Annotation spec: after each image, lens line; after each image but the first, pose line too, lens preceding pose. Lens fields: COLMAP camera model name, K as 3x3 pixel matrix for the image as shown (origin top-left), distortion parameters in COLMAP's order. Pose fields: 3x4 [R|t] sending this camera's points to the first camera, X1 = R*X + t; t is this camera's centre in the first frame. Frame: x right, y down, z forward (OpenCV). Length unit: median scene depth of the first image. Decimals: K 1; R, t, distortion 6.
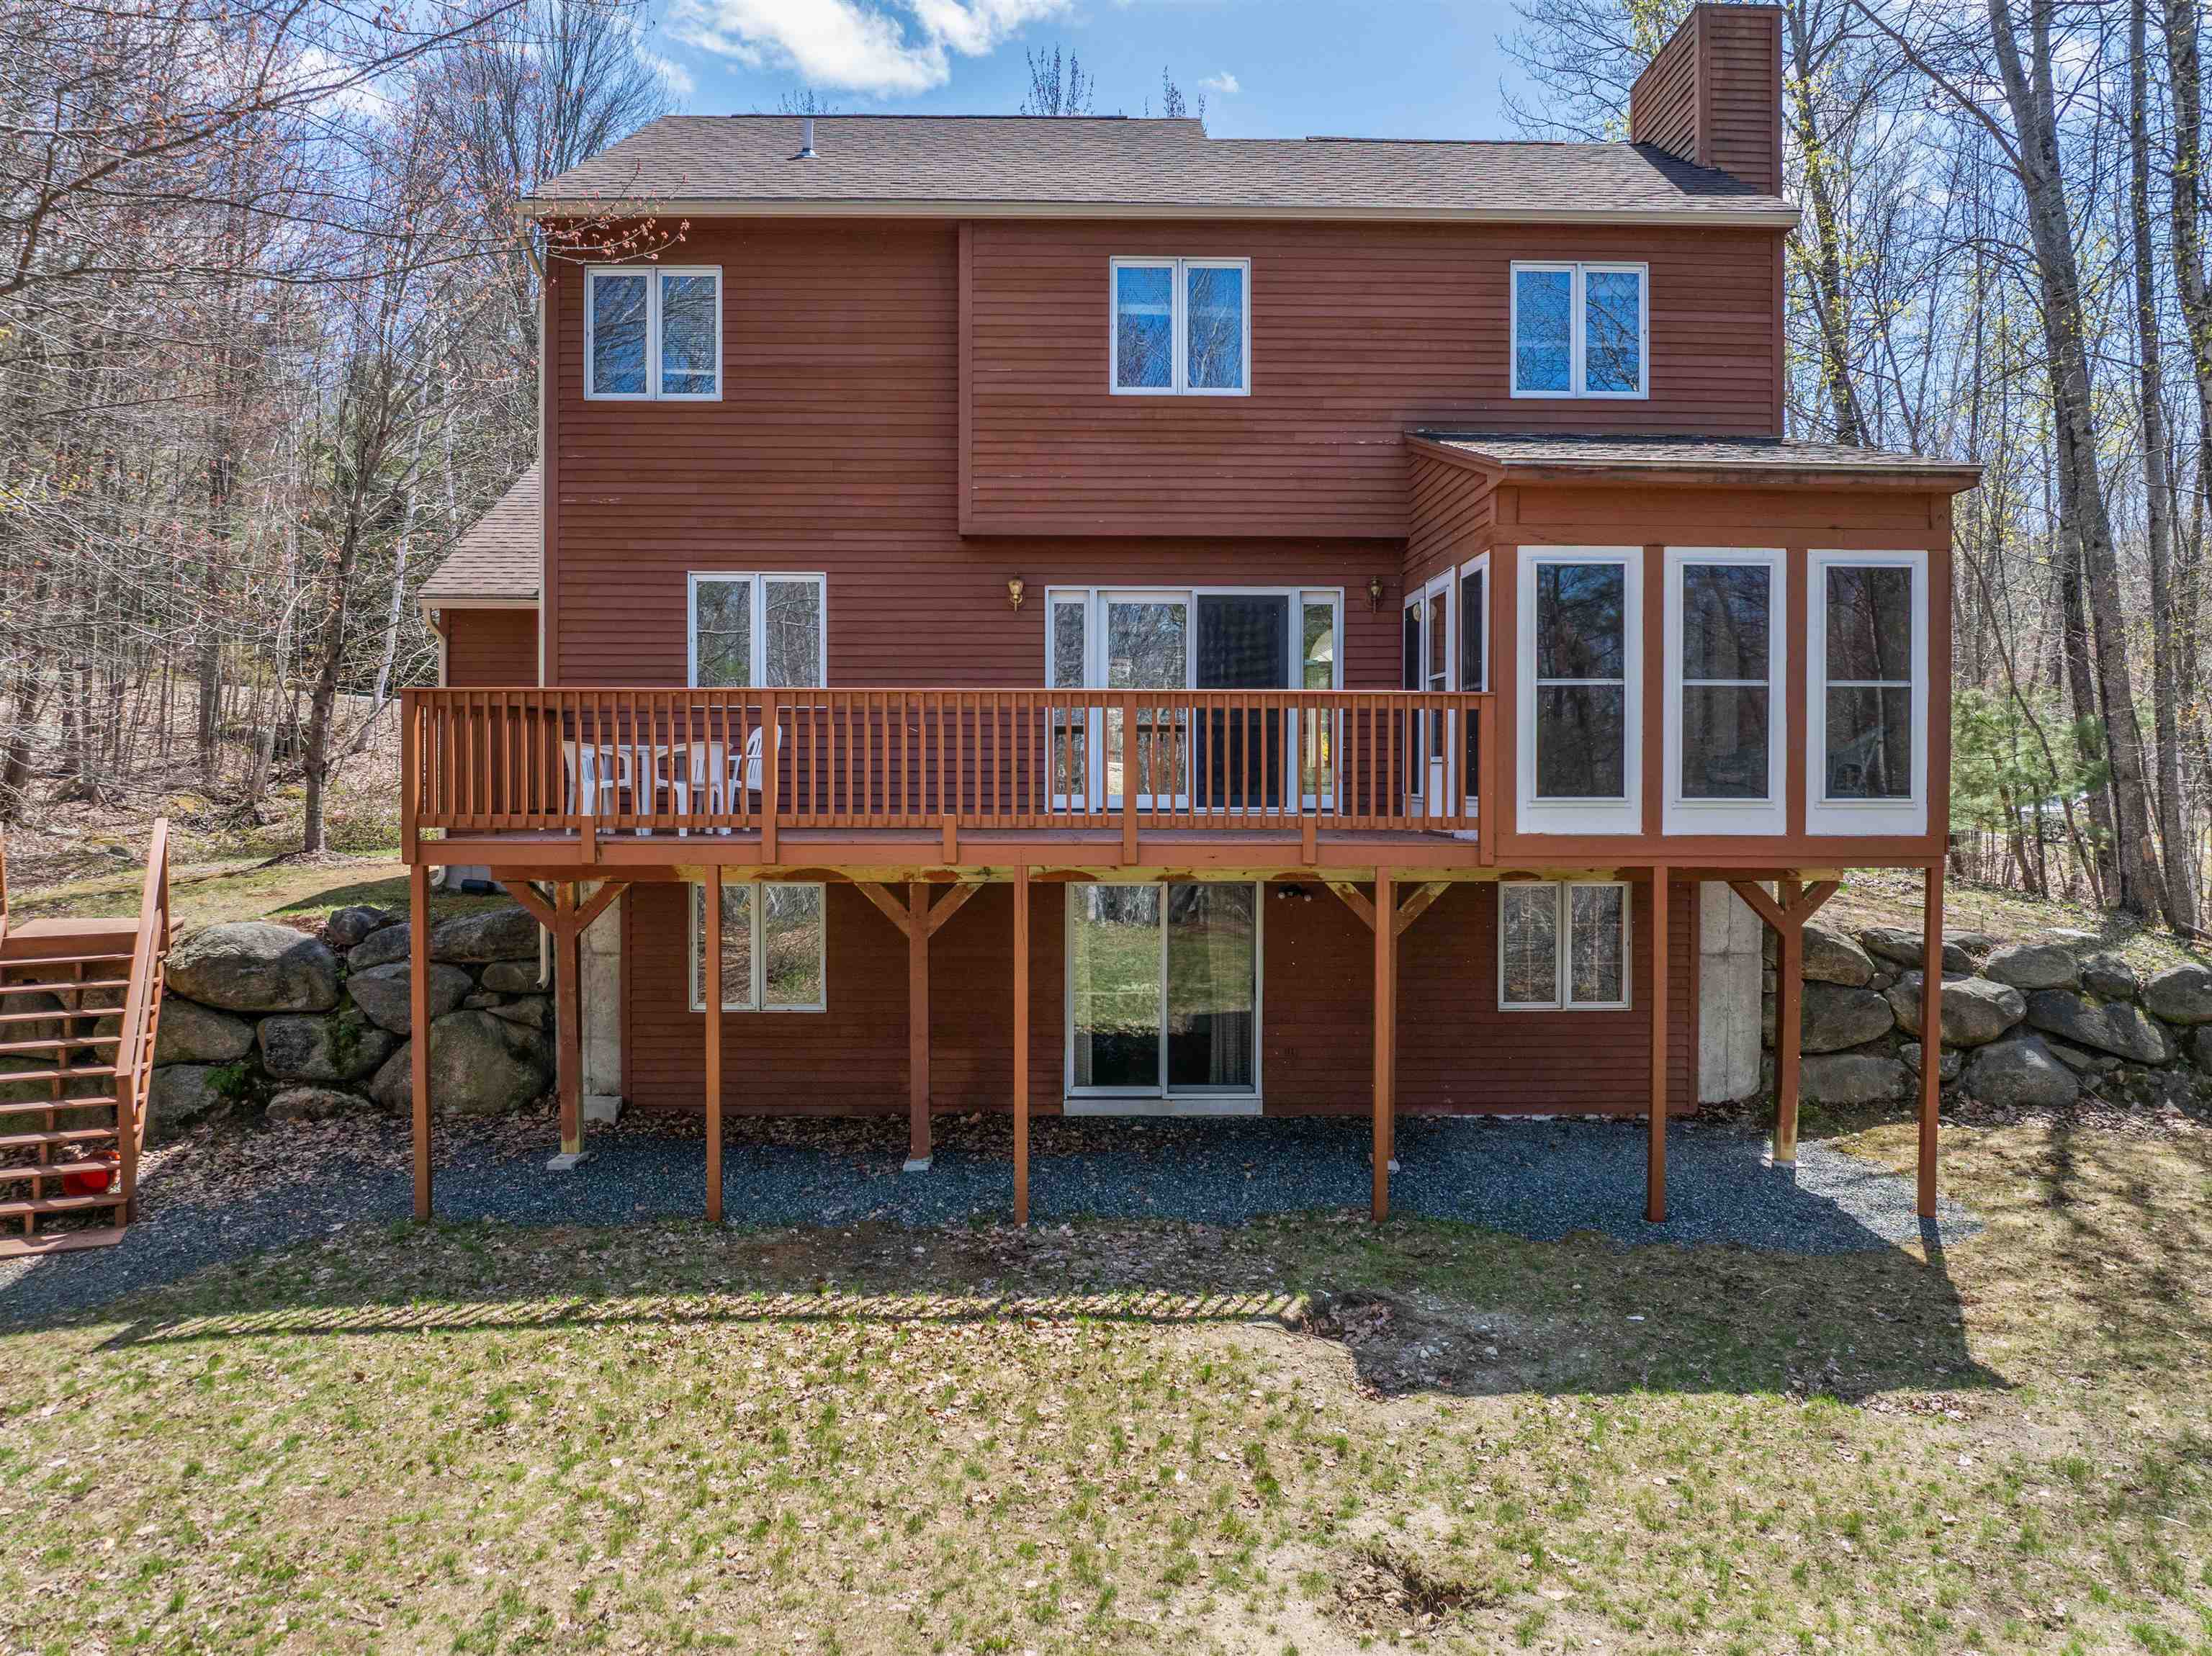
lens RADIAL K [[1561.6, 0, 1108.4], [0, 1561.6, 805.2], [0, 0, 1]] dist [-0.035139, 0.004095]
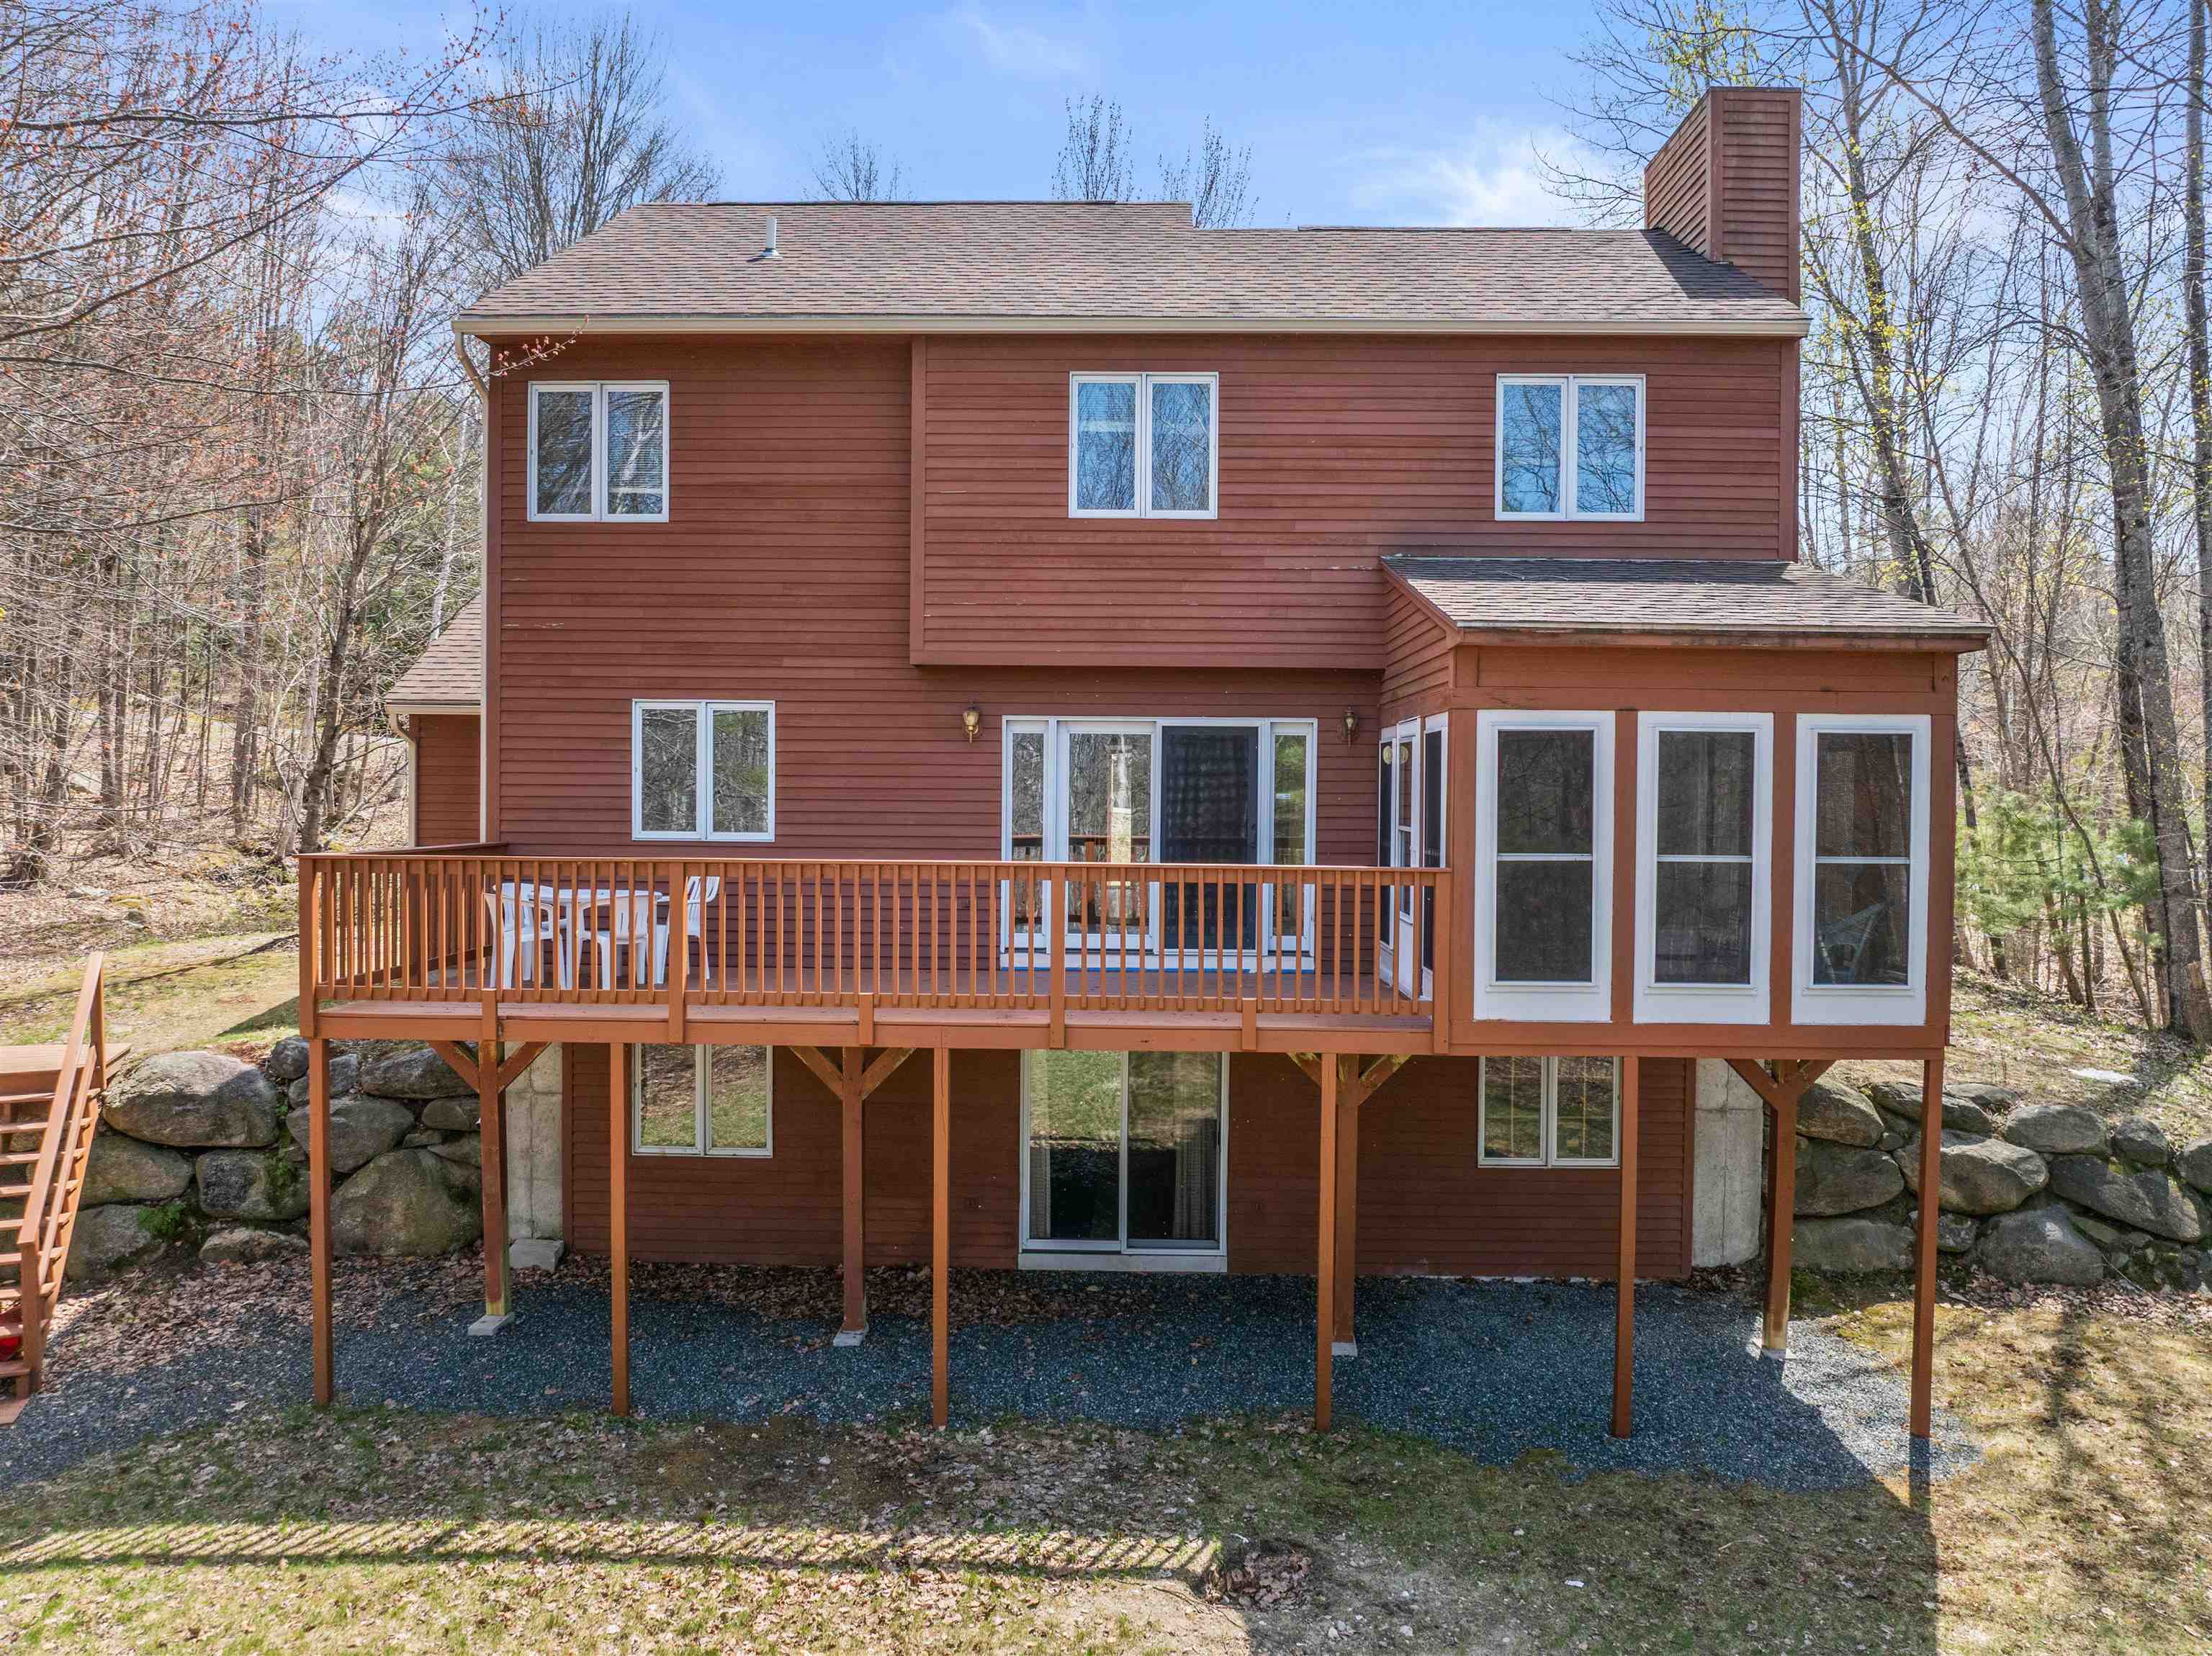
lens RADIAL K [[1559.6, 0, 1106.0], [0, 1559.6, 828.0], [0, 0, 1]] dist [-0.044522, 0.017968]
pose [[0.999135, 0.008383, -0.040722, 0.070391], [-0.008246, 0.999960, 0.003531, -0.085979], [0.040750, -0.003192, 0.999164, 0.057760]]
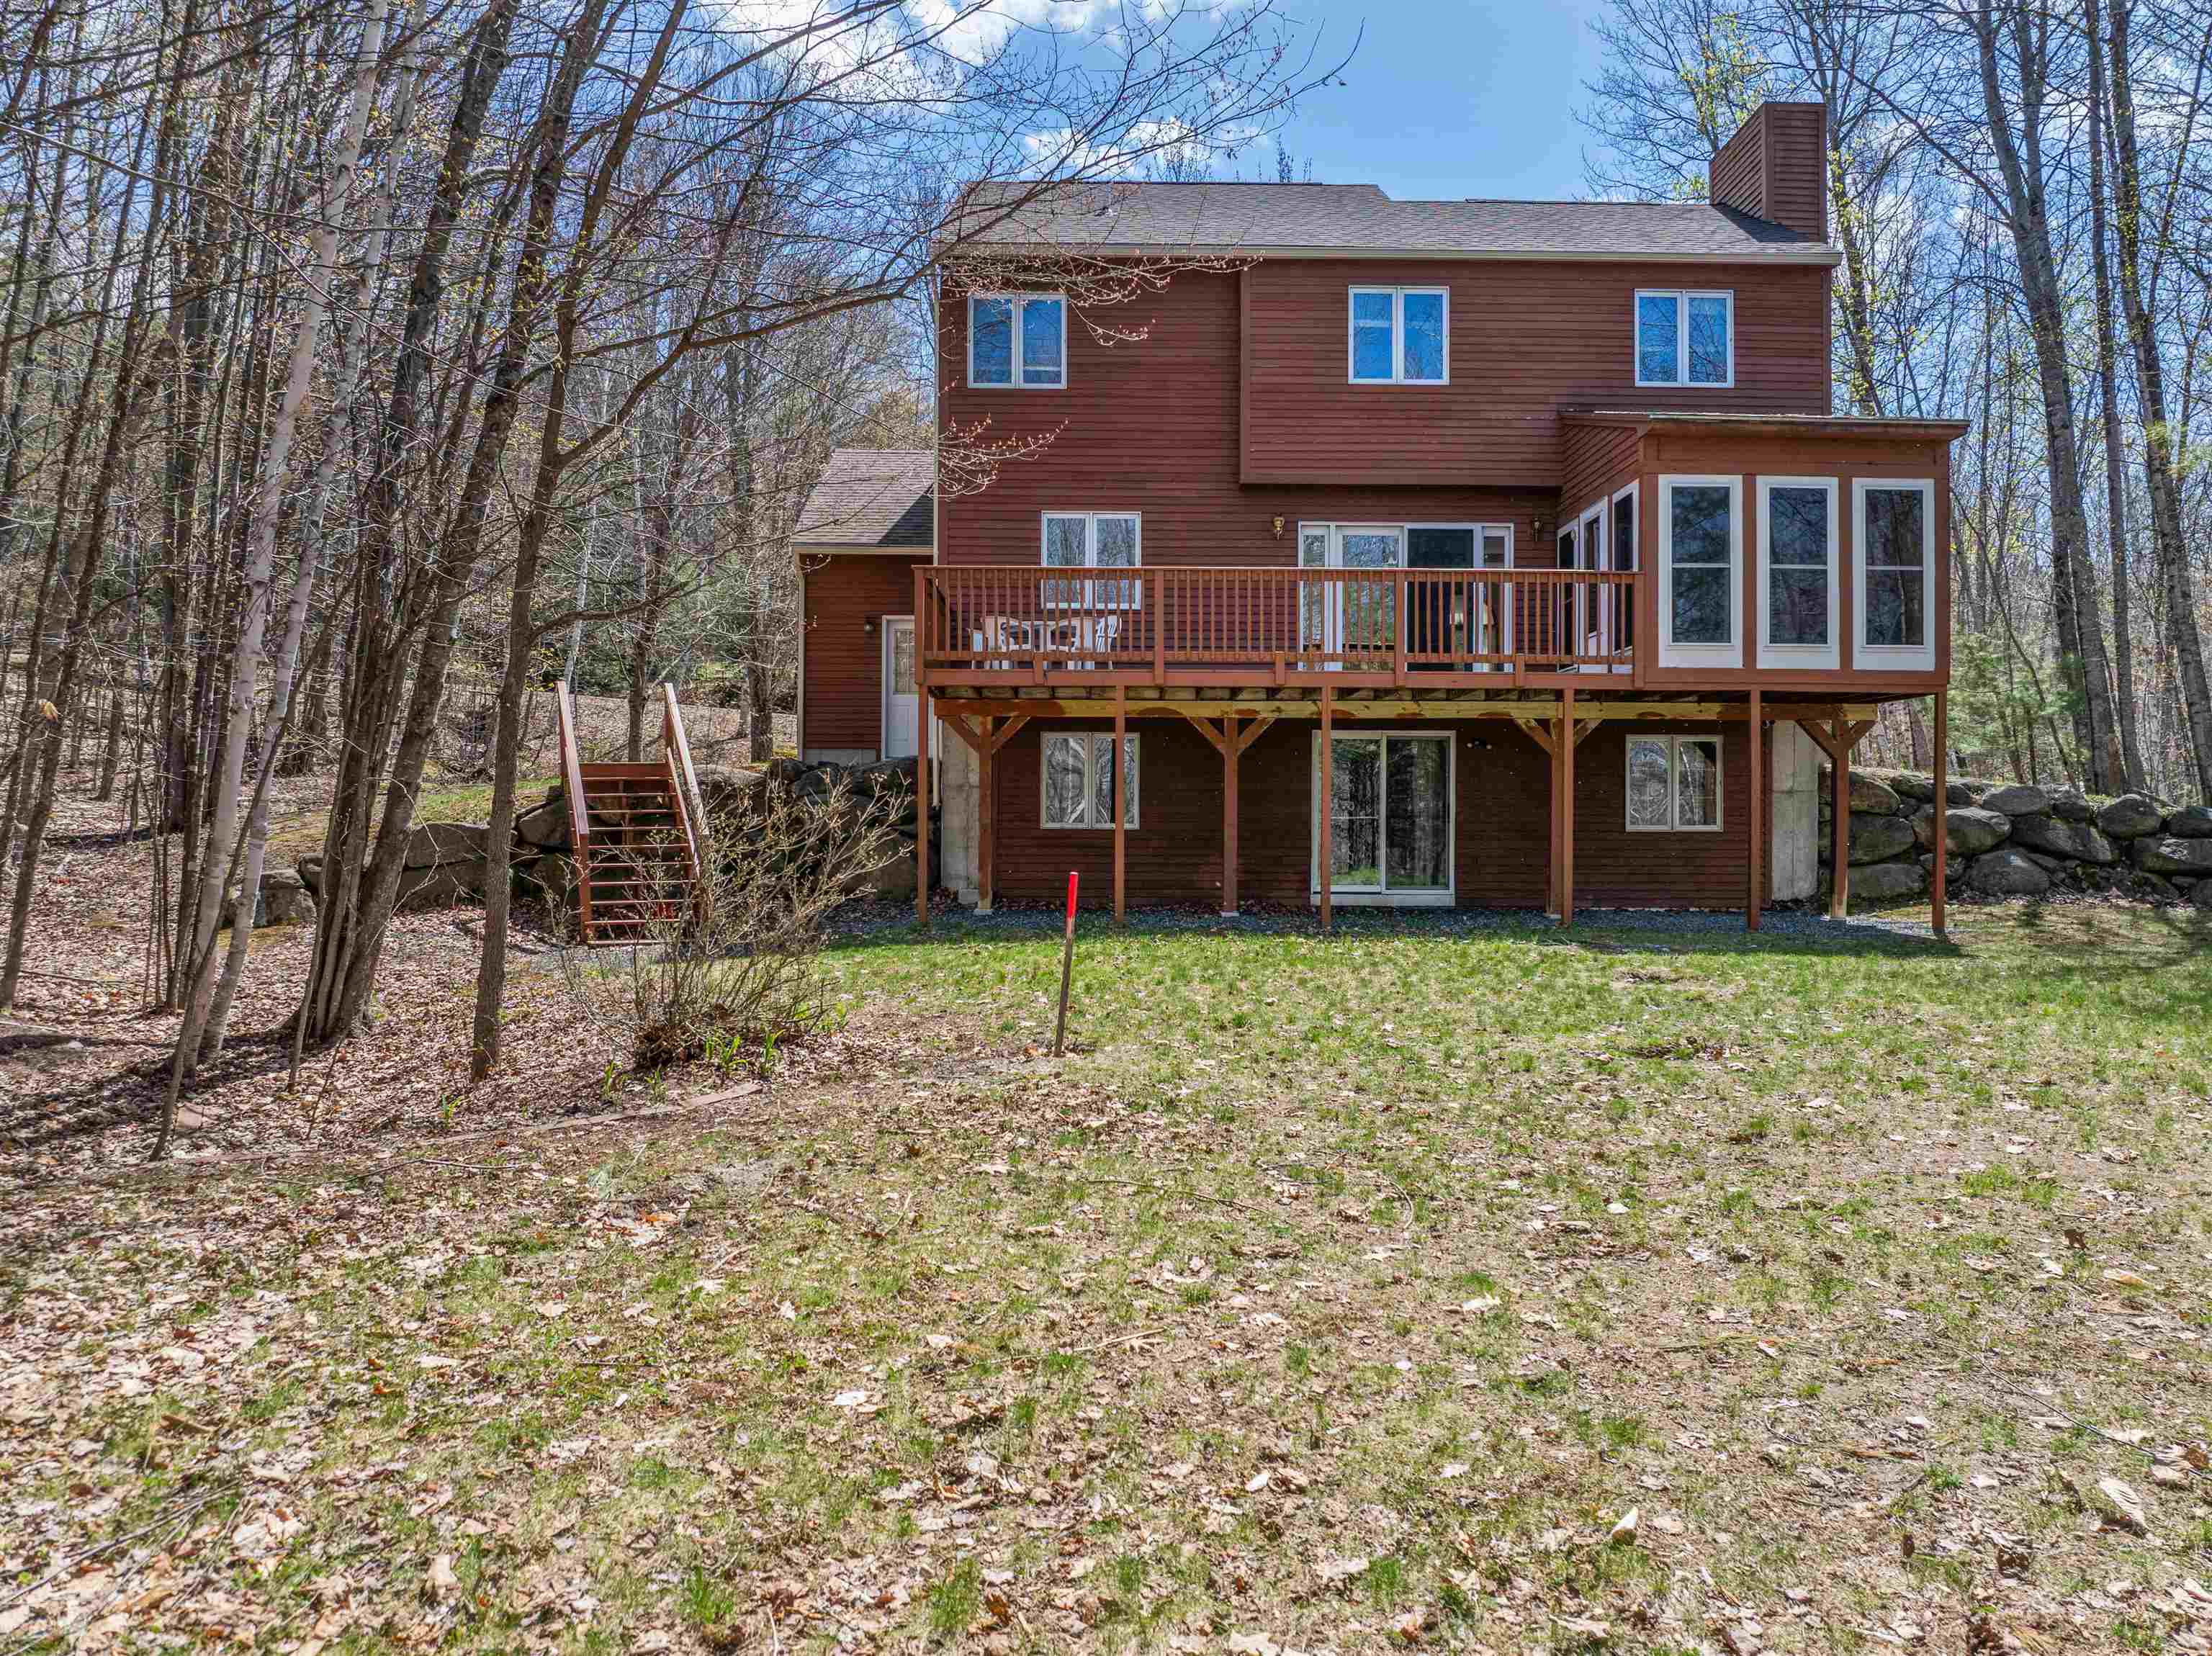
lens RADIAL K [[1559.6, 0, 1106.0], [0, 1559.6, 828.0], [0, 0, 1]] dist [-0.044522, 0.017968]
pose [[0.999894, 0.002479, -0.014353, -0.216390], [-0.002690, 0.999888, -0.014729, 0.172725], [0.014314, 0.014766, 0.999789, -0.431837]]
